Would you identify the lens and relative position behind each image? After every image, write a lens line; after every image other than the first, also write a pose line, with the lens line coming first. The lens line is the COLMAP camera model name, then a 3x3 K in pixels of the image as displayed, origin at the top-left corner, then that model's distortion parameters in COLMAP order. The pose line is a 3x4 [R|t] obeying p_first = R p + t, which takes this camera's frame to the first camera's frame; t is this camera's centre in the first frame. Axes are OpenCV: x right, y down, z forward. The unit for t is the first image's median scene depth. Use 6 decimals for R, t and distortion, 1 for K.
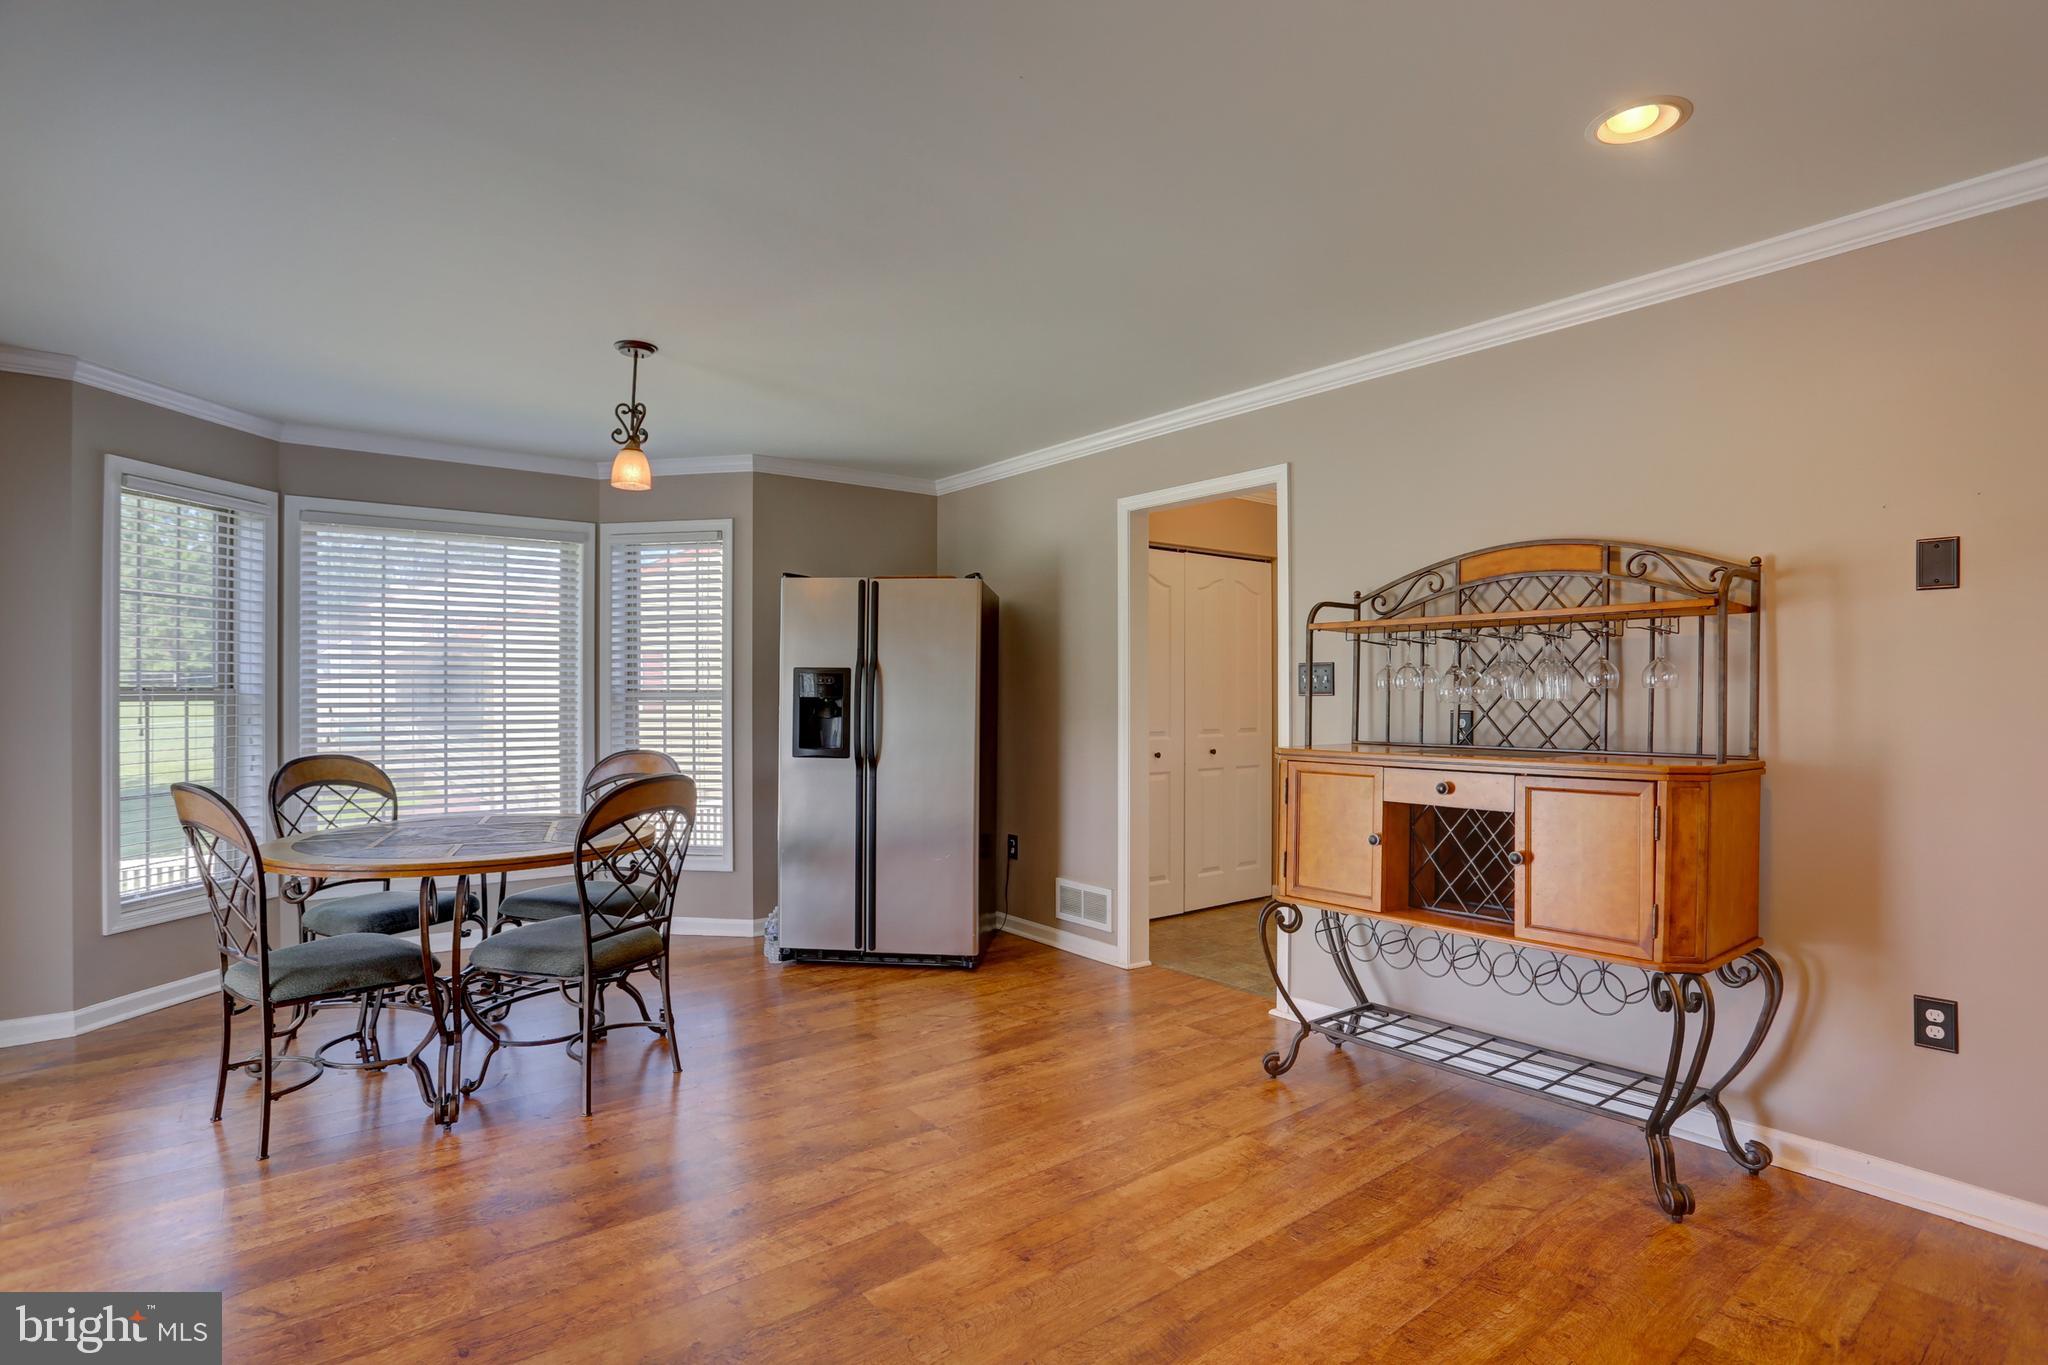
lens RADIAL K [[1002.6, 0, 1023.1], [0, 1002.6, 693.2], [0, 0, 1]] dist [-0.068824, 0.025970]
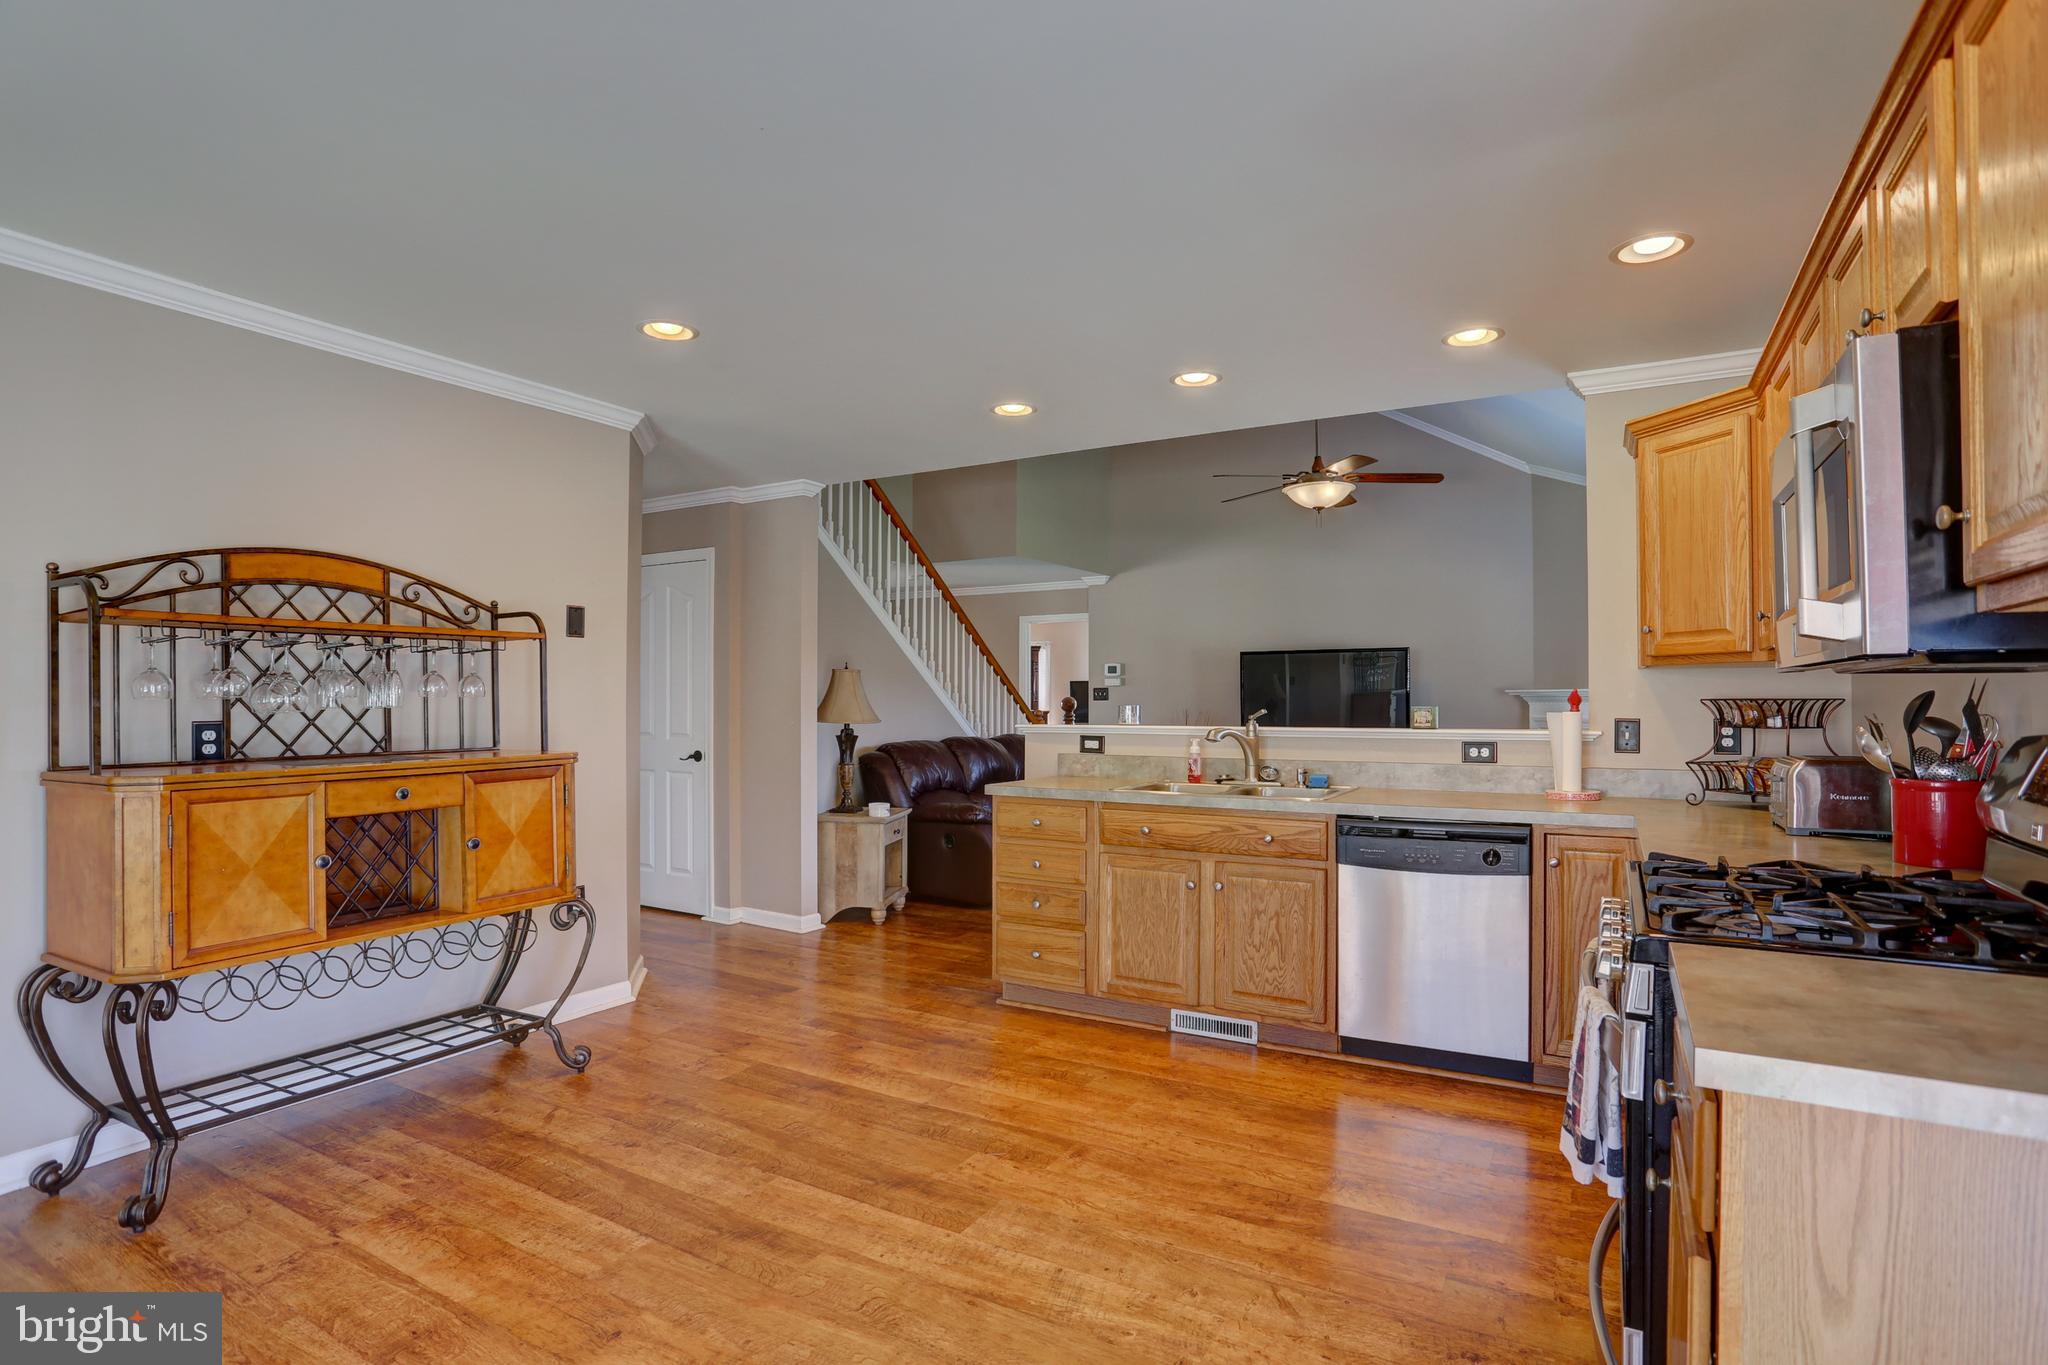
lens RADIAL K [[1002.6, 0, 1034.6], [0, 1002.6, 696.5], [0, 0, 1]] dist [-0.068824, 0.025970]
pose [[-0.396595, -0.000731, 0.917993, -0.485650], [-0.003593, 0.999993, -0.000757, -0.004600], [-0.917987, -0.003599, -0.396595, 0.505605]]
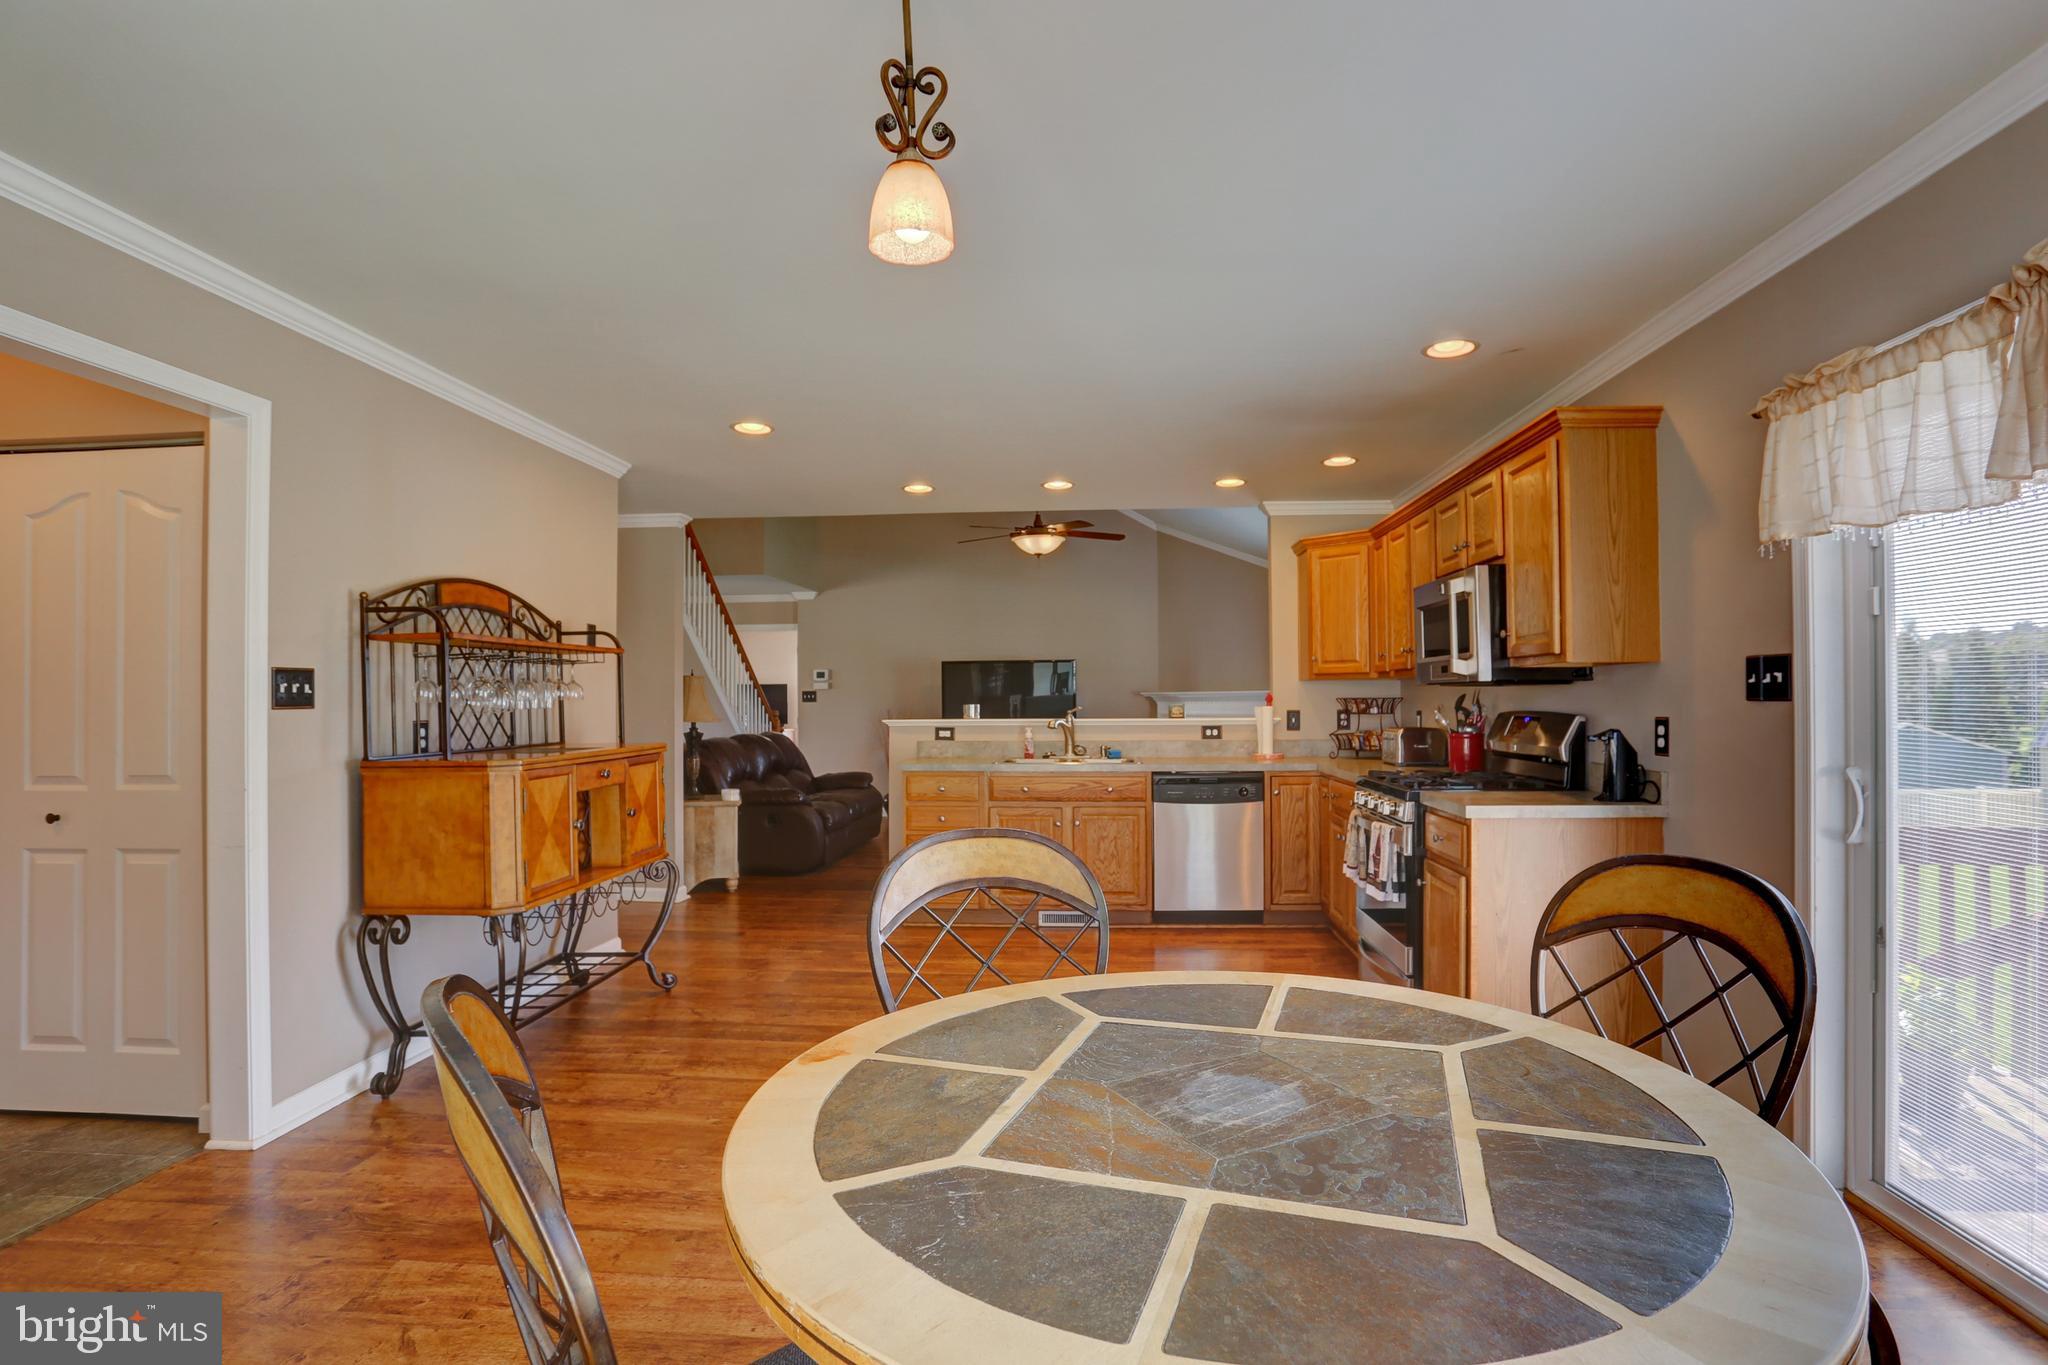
lens RADIAL K [[1002.6, 0, 1057.7], [0, 1002.6, 690.3], [0, 0, 1]] dist [-0.068824, 0.025970]
pose [[-0.771041, 0.006698, 0.636750, -0.574484], [0.000871, 0.999955, -0.009463, -0.003192], [-0.636785, -0.006742, -0.771012, 1.040108]]
